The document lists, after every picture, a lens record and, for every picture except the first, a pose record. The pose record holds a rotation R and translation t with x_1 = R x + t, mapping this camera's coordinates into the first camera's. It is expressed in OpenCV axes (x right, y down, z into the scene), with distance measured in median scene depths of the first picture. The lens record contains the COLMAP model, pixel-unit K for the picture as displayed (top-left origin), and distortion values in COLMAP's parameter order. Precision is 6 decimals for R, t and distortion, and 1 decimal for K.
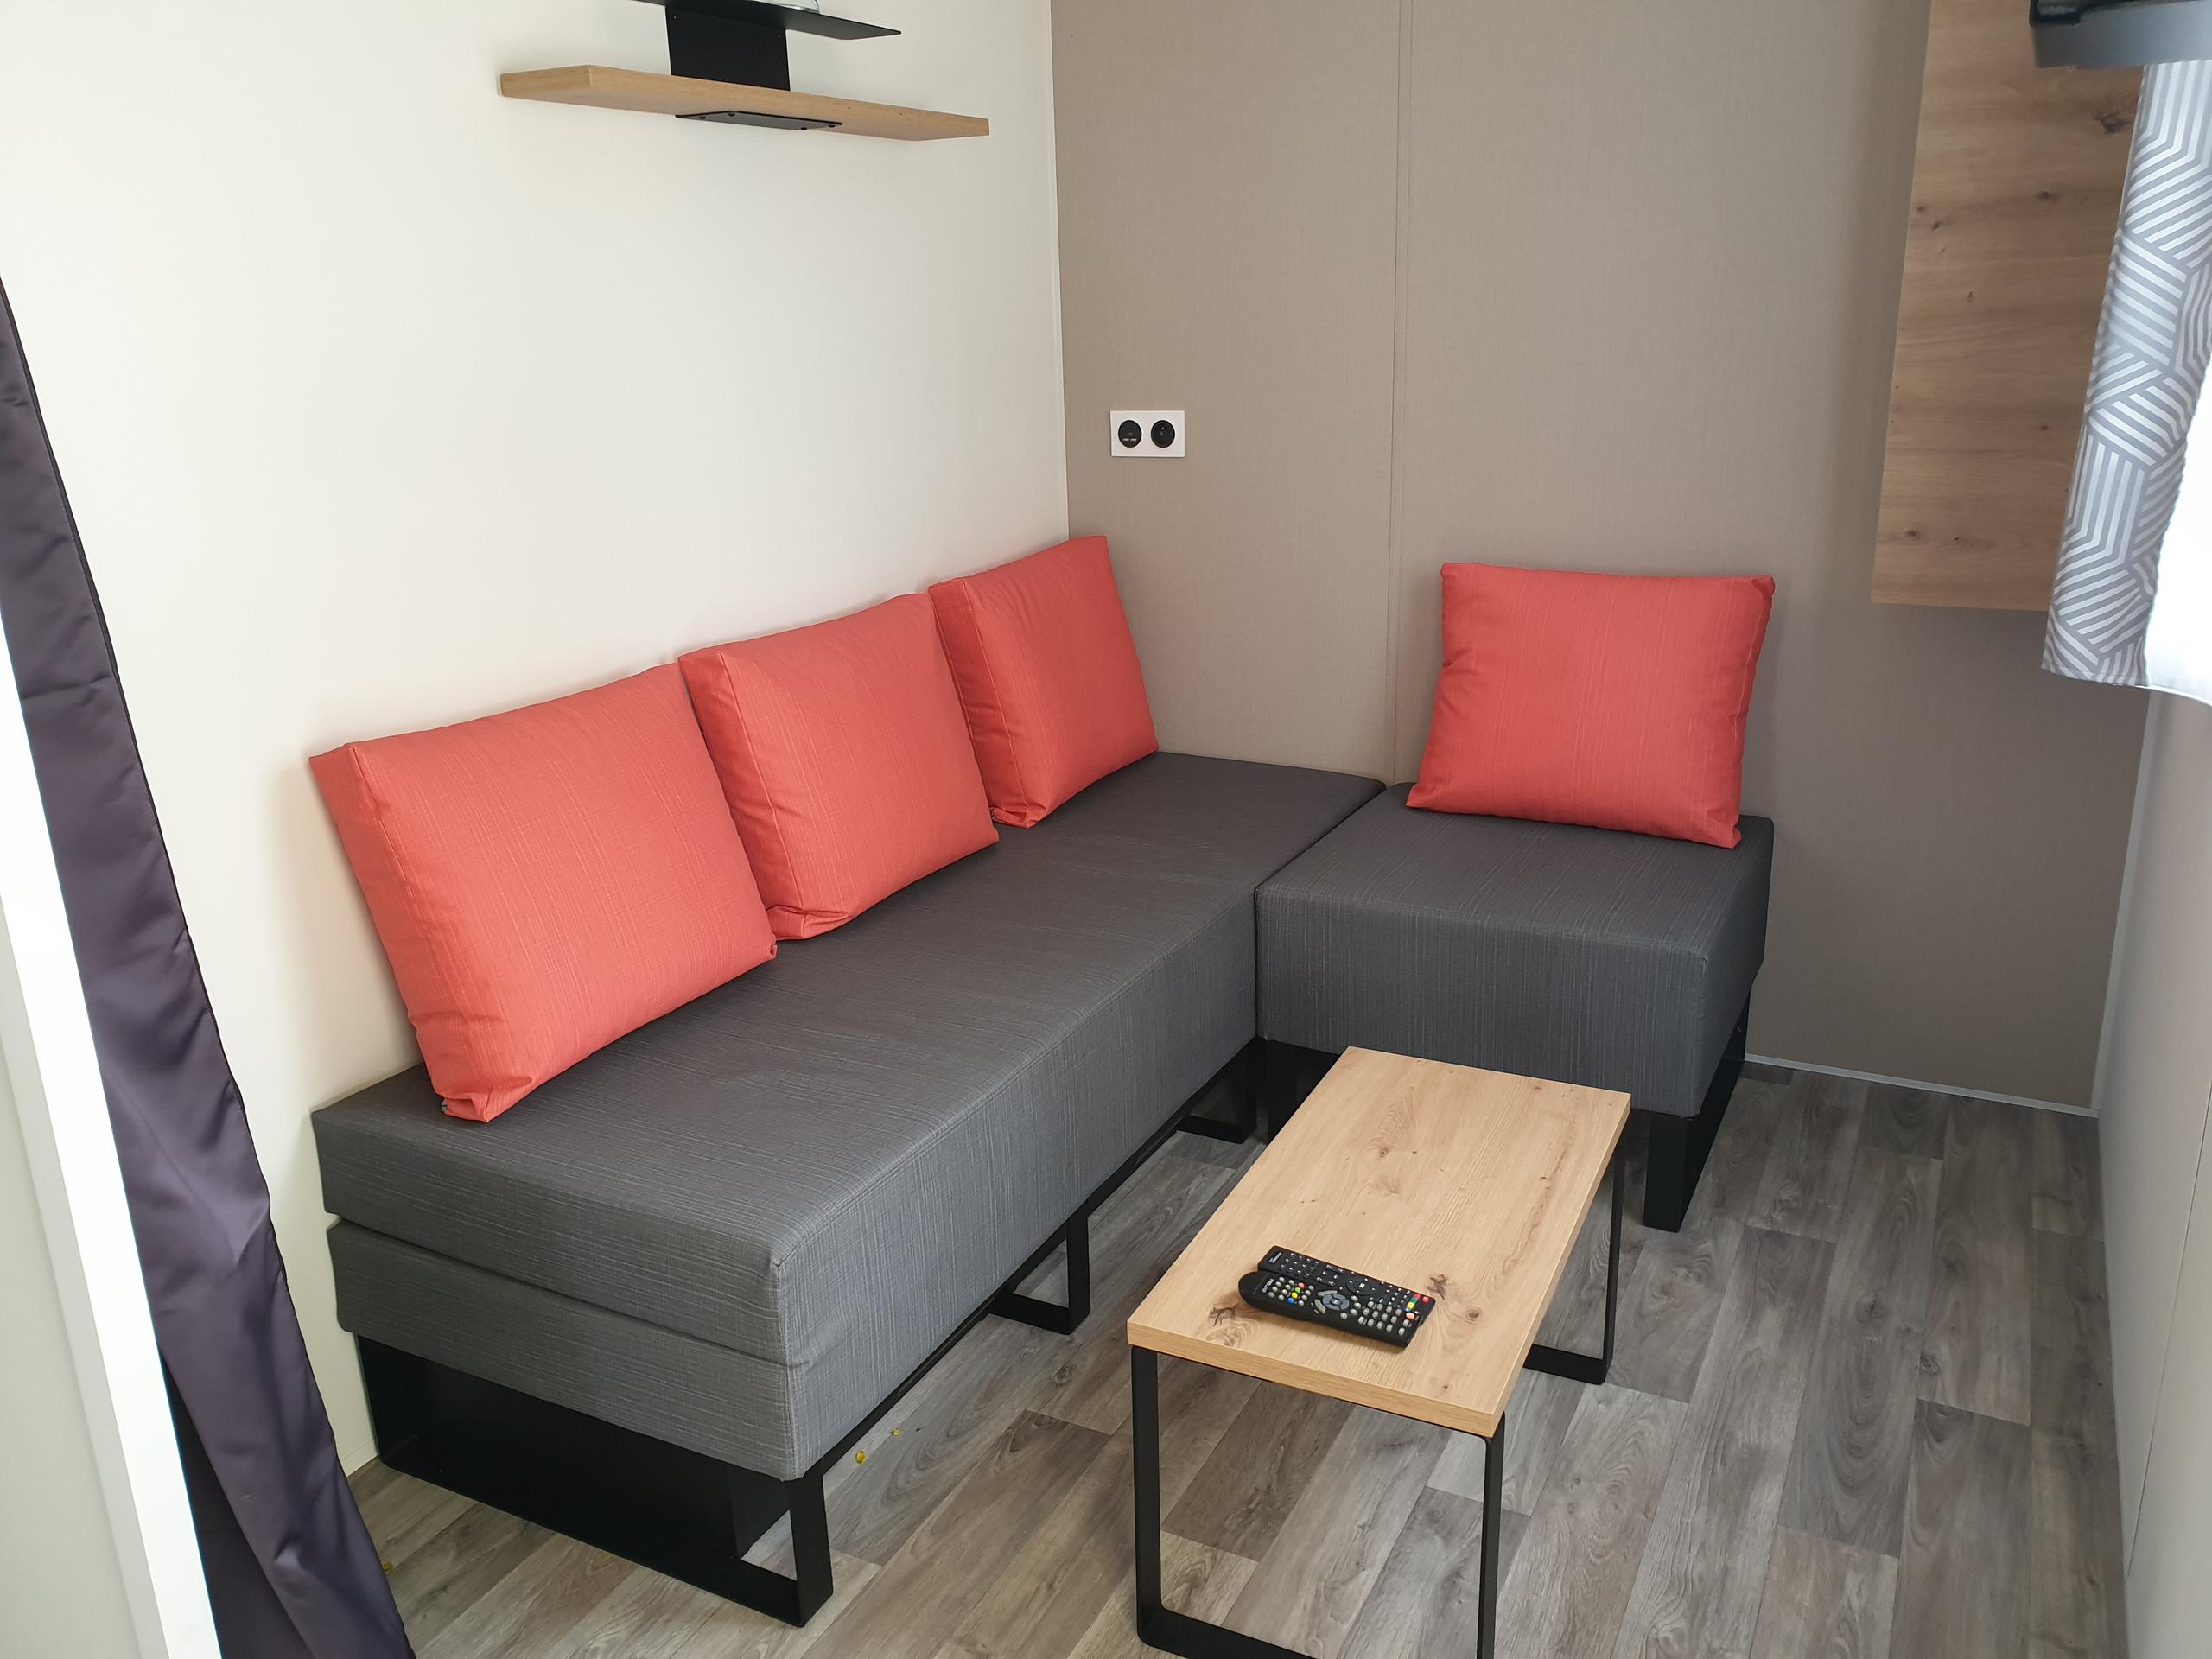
lens RADIAL K [[1668.5, 0, 1102.3], [0, 1668.5, 824.1], [0, 0, 1]] dist [-0.012790, -0.004326]
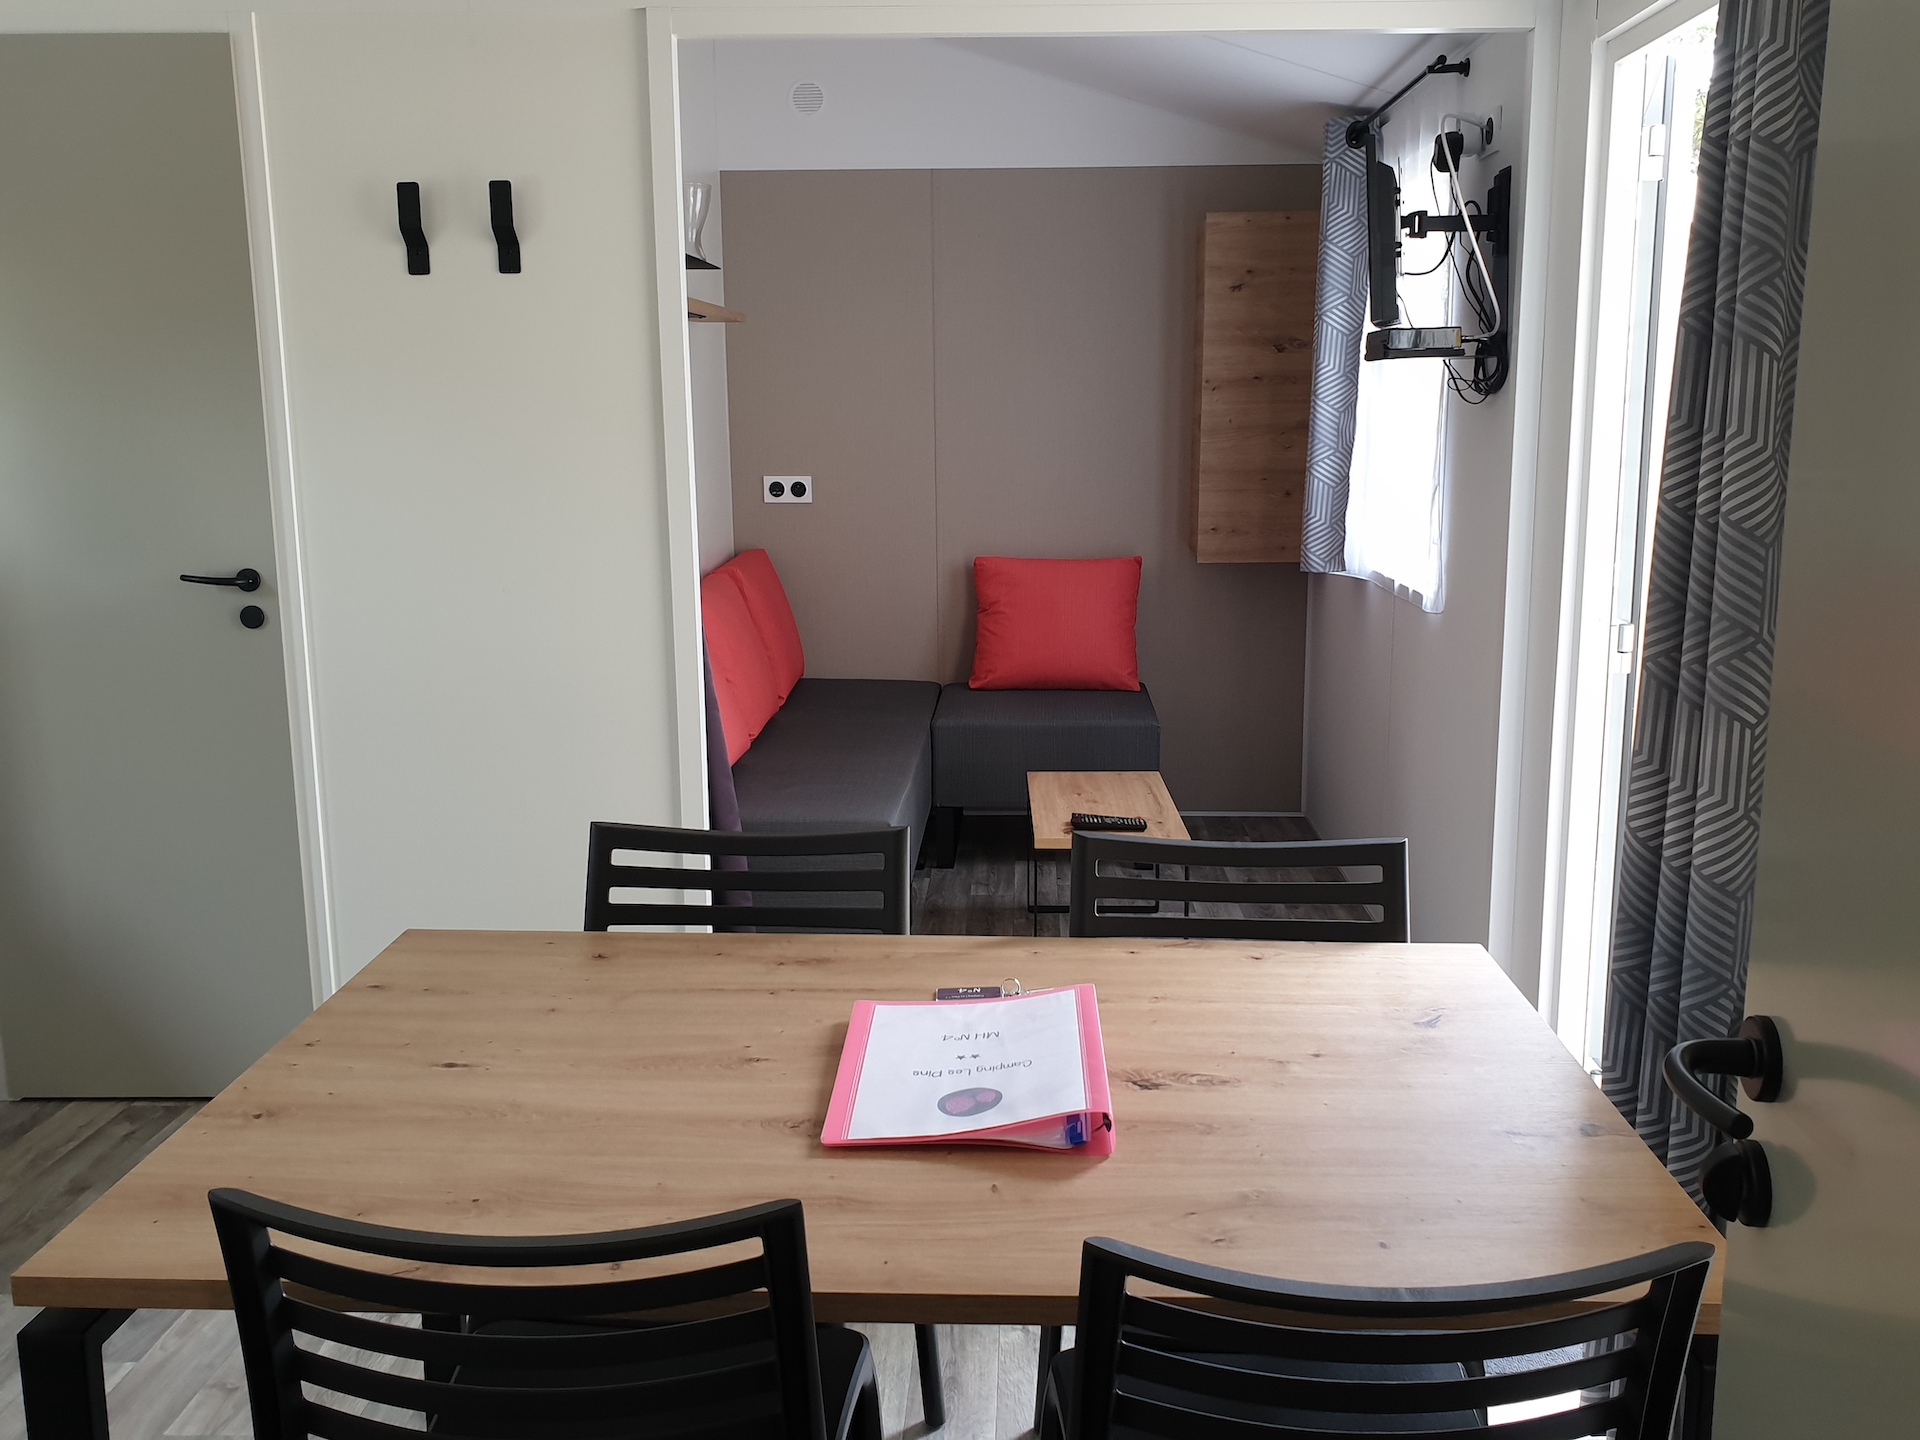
lens RADIAL K [[1606.7, 0, 963.9], [0, 1606.7, 722.4], [0, 0, 1]] dist [0.001223, -0.014539]
pose [[0.898108, -0.057115, 0.436050, -0.729724], [0.107848, 0.989857, -0.092475, 0.231255], [-0.426346, 0.130080, 0.895159, -0.687708]]
